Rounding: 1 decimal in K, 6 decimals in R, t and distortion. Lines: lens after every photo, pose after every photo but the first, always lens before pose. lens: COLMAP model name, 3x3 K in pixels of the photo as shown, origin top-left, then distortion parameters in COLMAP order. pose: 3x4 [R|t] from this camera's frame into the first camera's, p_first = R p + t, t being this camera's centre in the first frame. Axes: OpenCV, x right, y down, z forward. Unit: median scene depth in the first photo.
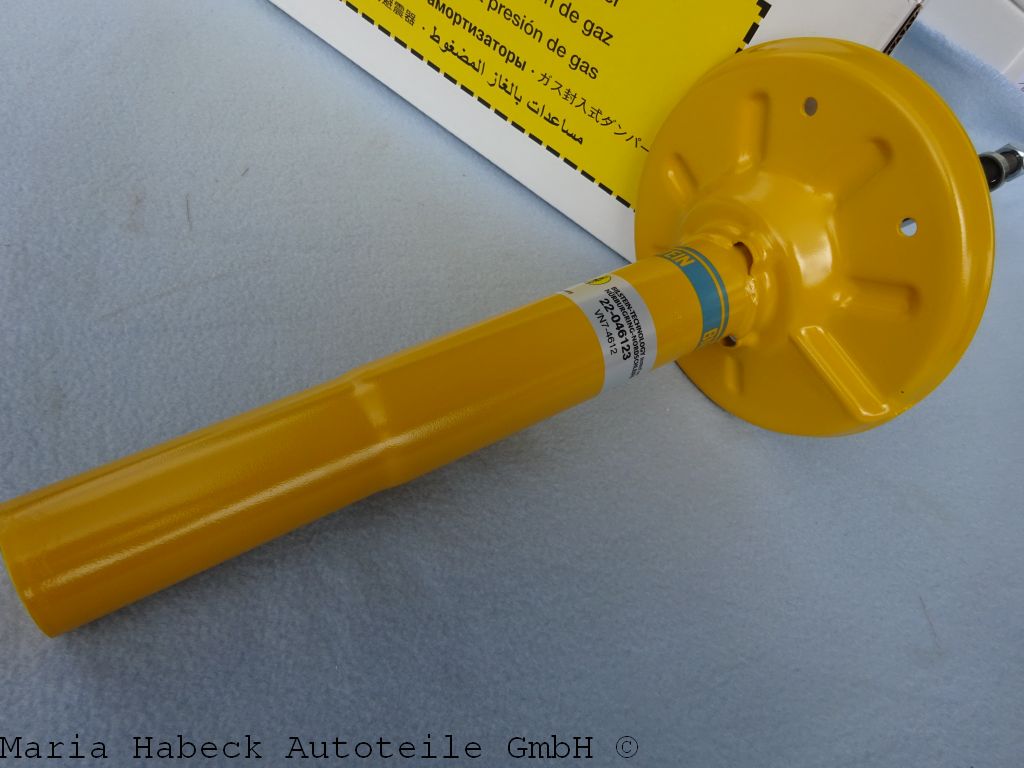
lens RADIAL K [[729.4, 0, 512.0], [0, 729.4, 384.0], [0, 0, 1]] dist [-0.003422, -0.003788]
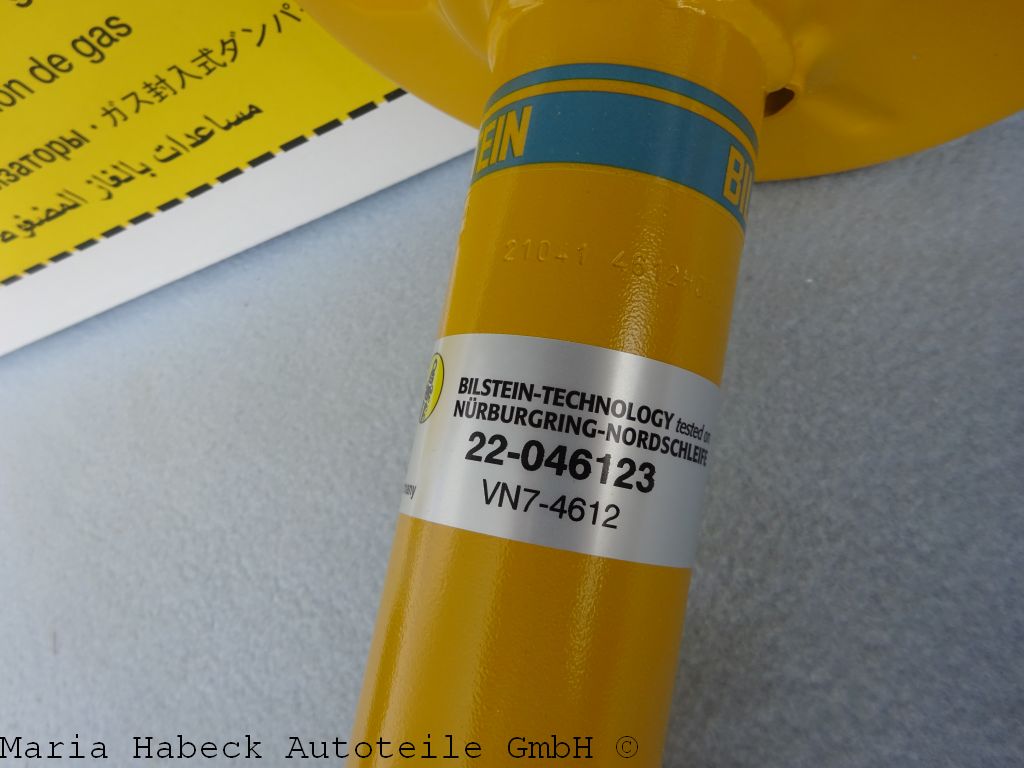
lens RADIAL K [[744.5, 0, 512.0], [0, 744.5, 384.0], [0, 0, 1]] dist [0.004843, 0.001212]
pose [[0.516138, -0.806329, -0.288851, 0.256839], [0.844282, 0.535739, 0.013100, -0.117073], [0.144186, -0.250633, 0.957285, 0.664591]]
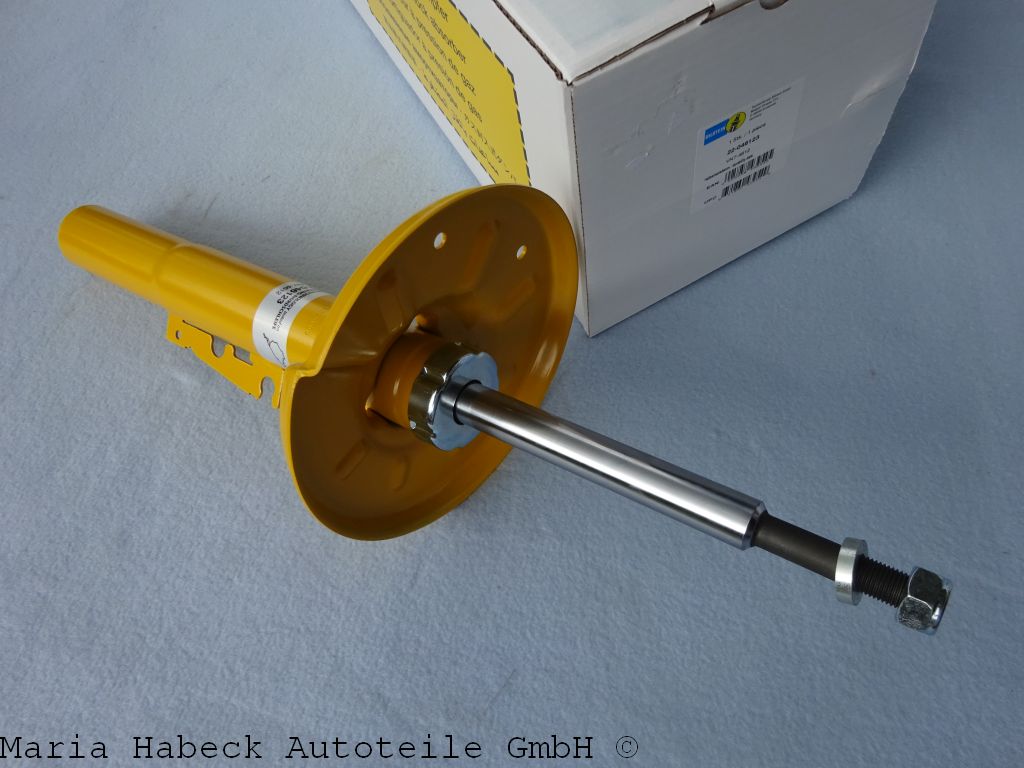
lens RADIAL K [[729.4, 0, 512.0], [0, 729.4, 384.0], [0, 0, 1]] dist [-0.003422, -0.003788]
pose [[0.799820, 0.246097, -0.547471, 1.130192], [-0.221592, 0.968718, 0.111723, -0.224320], [0.557840, 0.031956, 0.829333, 0.160644]]
